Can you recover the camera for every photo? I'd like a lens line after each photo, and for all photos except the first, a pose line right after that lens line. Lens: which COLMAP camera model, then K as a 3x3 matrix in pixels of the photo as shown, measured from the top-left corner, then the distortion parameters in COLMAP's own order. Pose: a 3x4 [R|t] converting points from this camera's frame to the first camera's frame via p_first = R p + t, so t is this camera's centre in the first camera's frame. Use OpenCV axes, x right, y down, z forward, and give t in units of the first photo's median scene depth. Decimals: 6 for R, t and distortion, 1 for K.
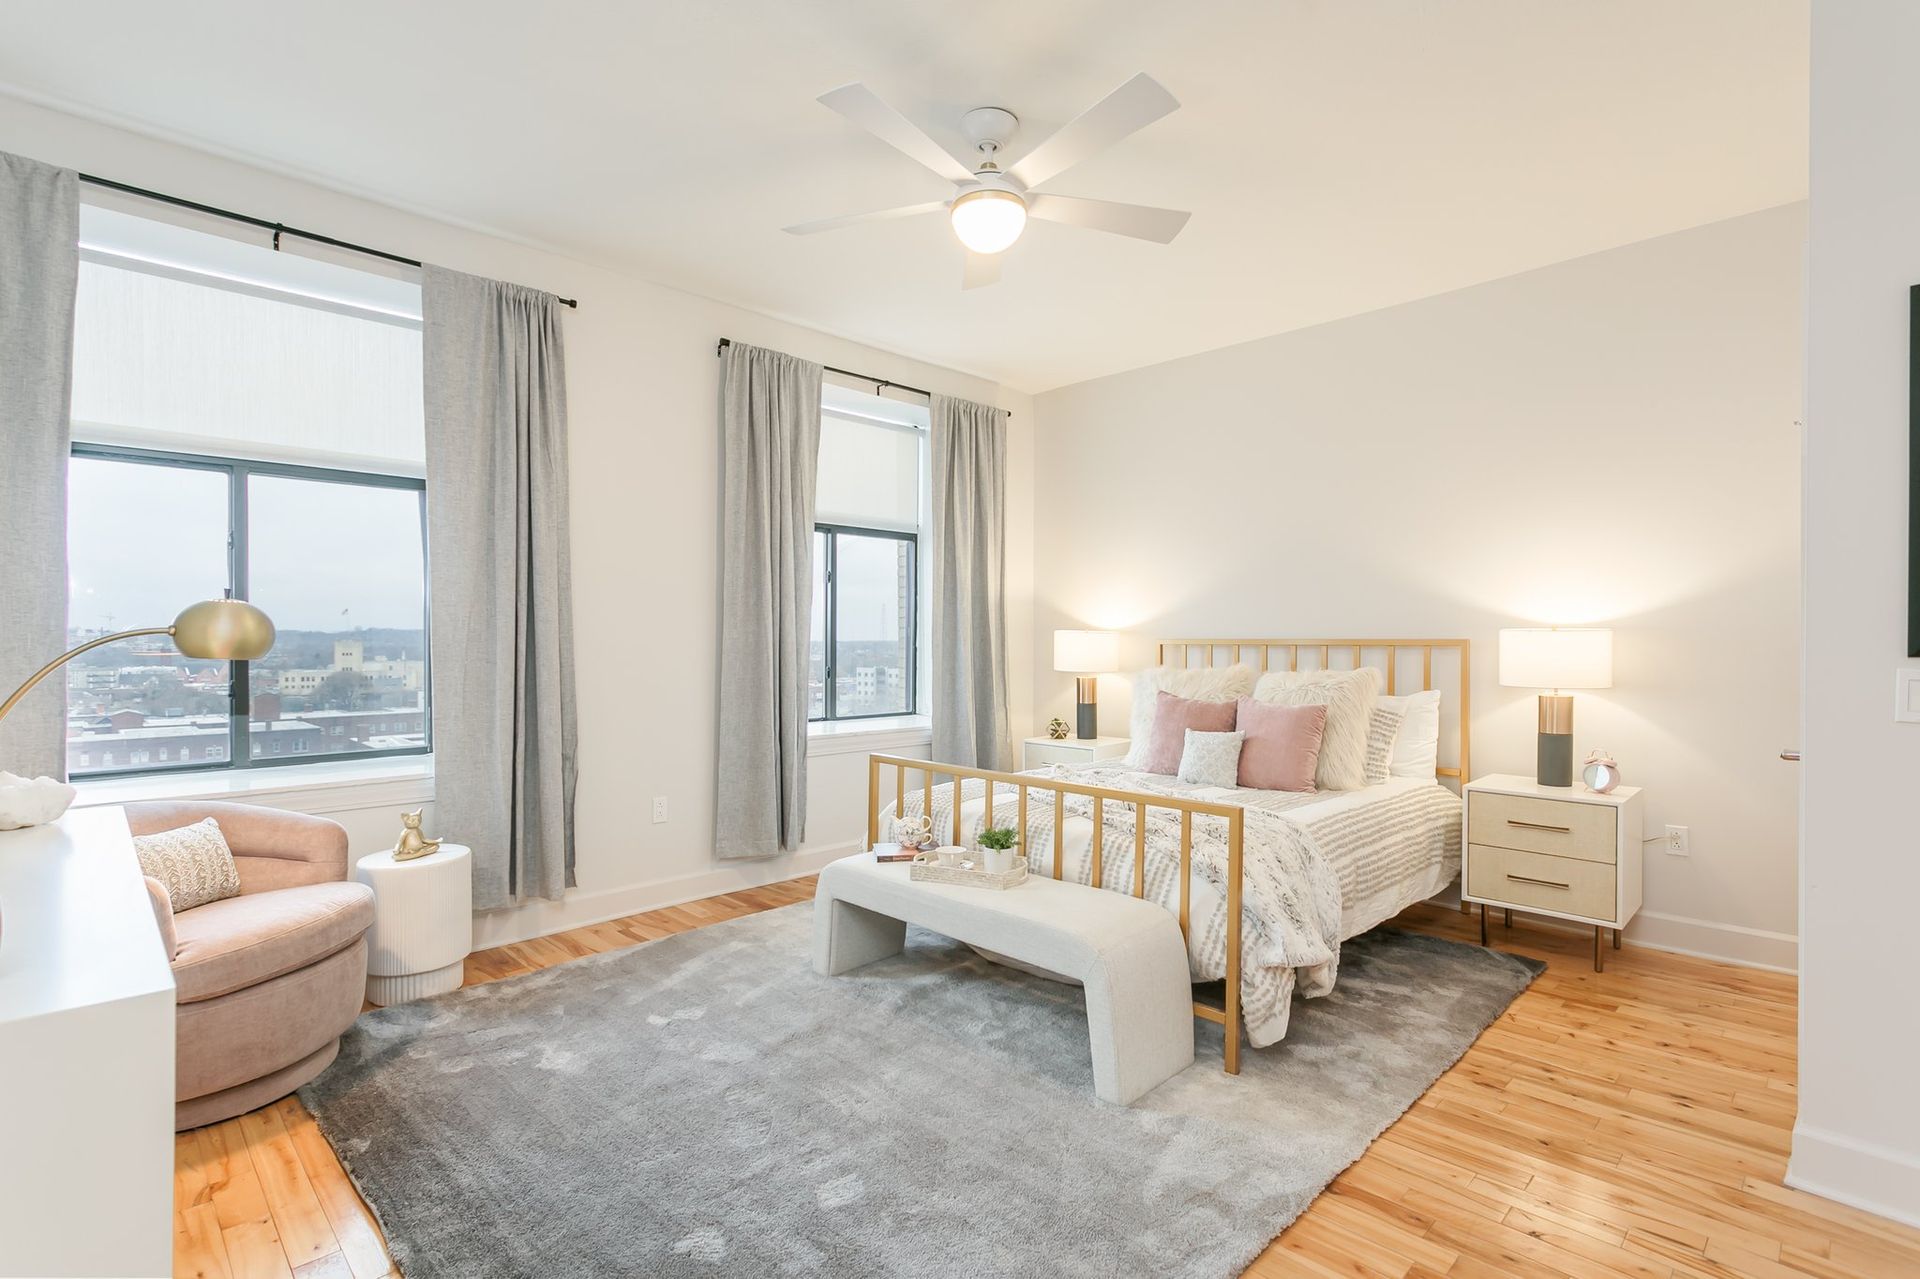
lens RADIAL K [[929.2, 0, 927.4], [0, 929.2, 672.7], [0, 0, 1]] dist [-0.005079, 0.002011]
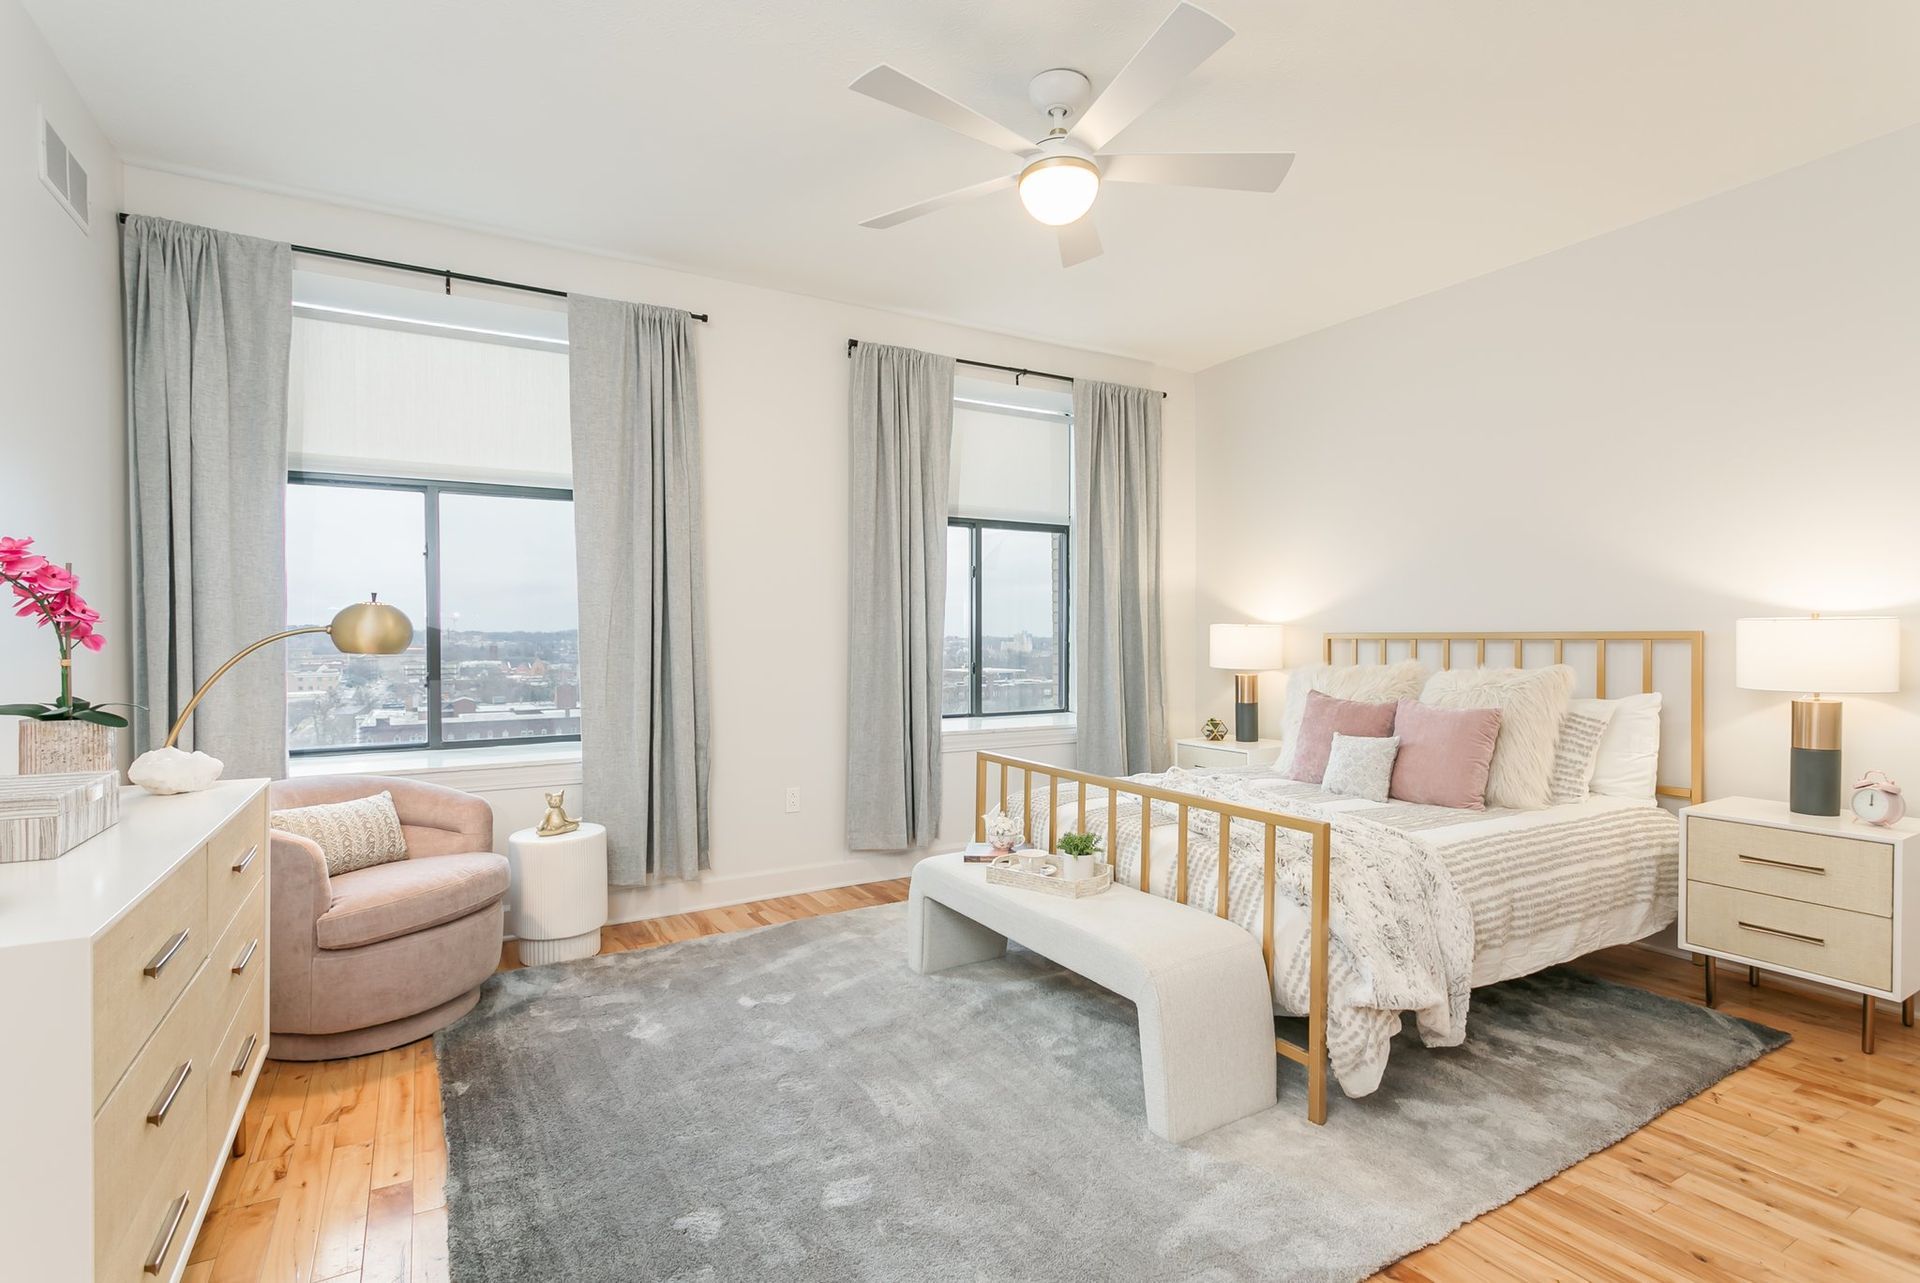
lens RADIAL K [[929.2, 0, 952.9], [0, 929.2, 674.7], [0, 0, 1]] dist [-0.005079, 0.002011]
pose [[0.968409, 0.006317, -0.249285, 0.178042], [-0.004807, 0.999966, 0.006664, 0.000111], [0.249319, -0.005255, 0.968407, 0.049786]]
